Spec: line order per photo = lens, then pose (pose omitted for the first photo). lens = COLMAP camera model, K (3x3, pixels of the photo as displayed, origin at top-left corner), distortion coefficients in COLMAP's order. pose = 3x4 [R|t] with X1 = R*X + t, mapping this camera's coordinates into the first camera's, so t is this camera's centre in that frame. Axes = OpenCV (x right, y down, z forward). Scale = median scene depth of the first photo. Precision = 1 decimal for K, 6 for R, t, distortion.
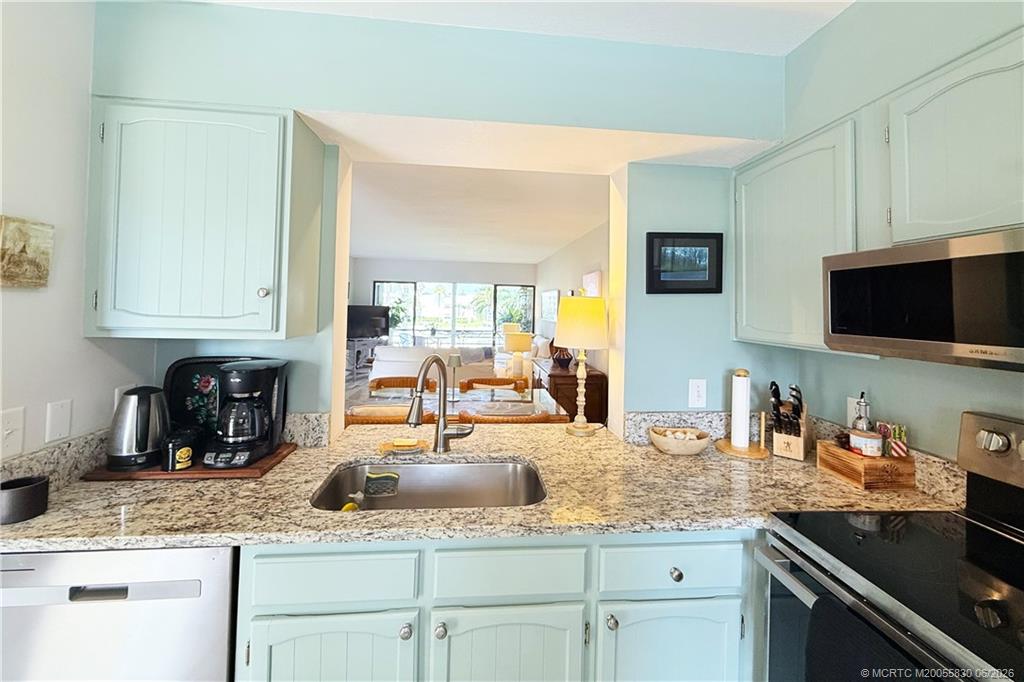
lens RADIAL K [[408.0, 0, 509.2], [0, 408.0, 296.7], [0, 0, 1]] dist [0.000994, -0.000267]
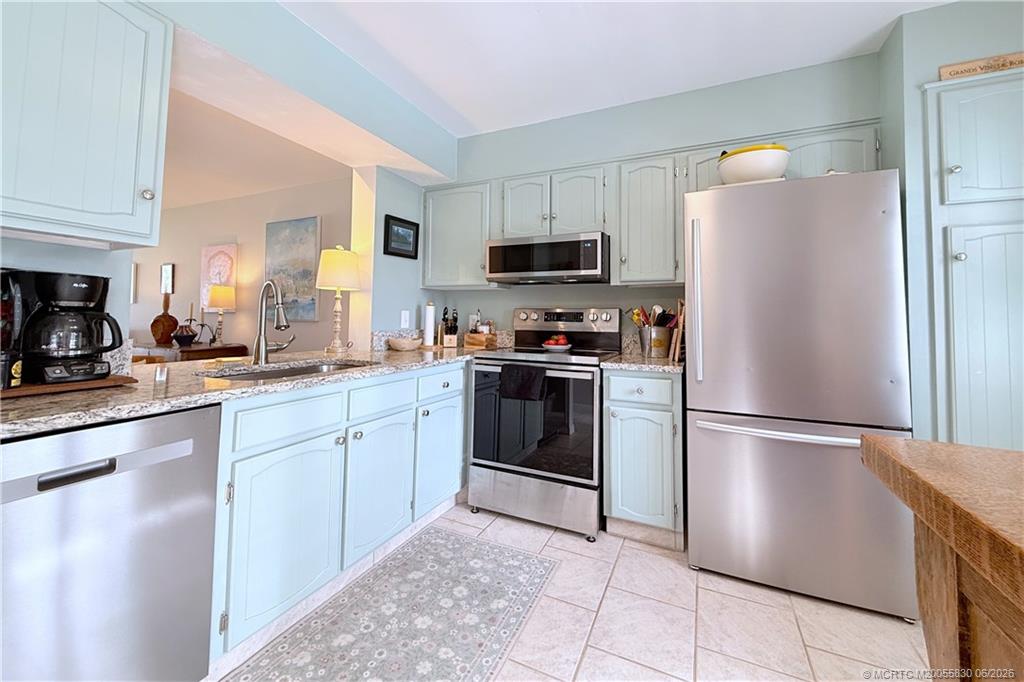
lens RADIAL K [[408.0, 0, 507.7], [0, 408.0, 298.2], [0, 0, 1]] dist [0.000994, -0.000267]
pose [[0.510840, 0.028736, 0.859195, -0.941315], [-0.026870, 0.999487, -0.017453, 0.220971], [-0.859256, -0.014171, 0.511350, -0.230698]]
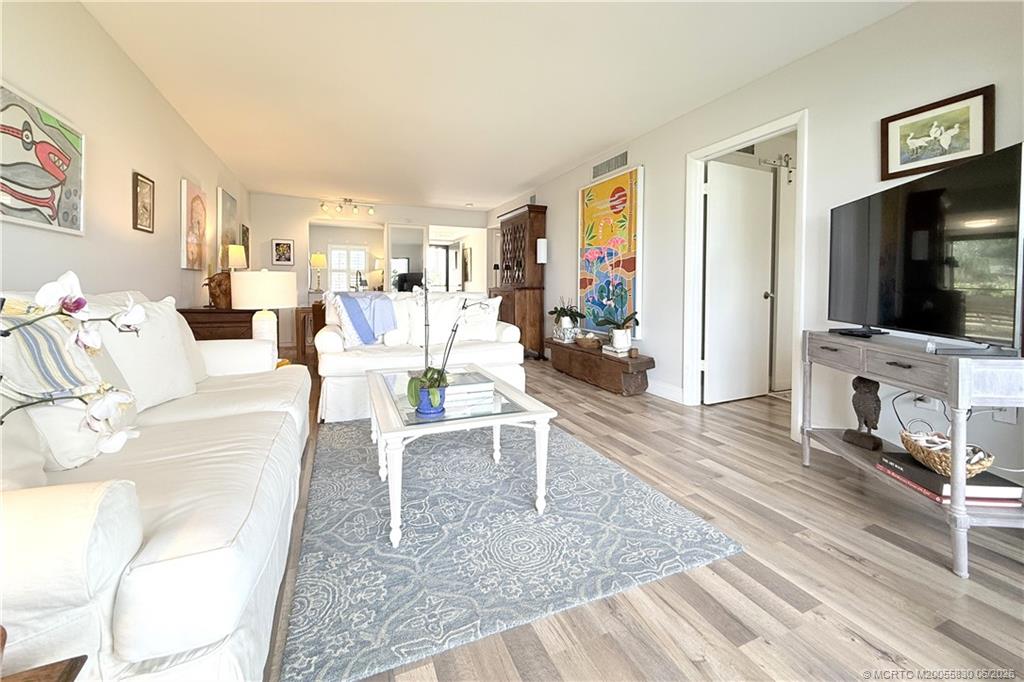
lens RADIAL K [[408.0, 0, 513.1], [0, 408.0, 295.3], [0, 0, 1]] dist [0.000994, -0.000267]
pose [[-0.949578, -0.016092, -0.313119, -0.452284], [-0.014192, 0.999864, -0.008346, 0.509513], [0.313210, -0.003481, -0.949677, 6.816231]]
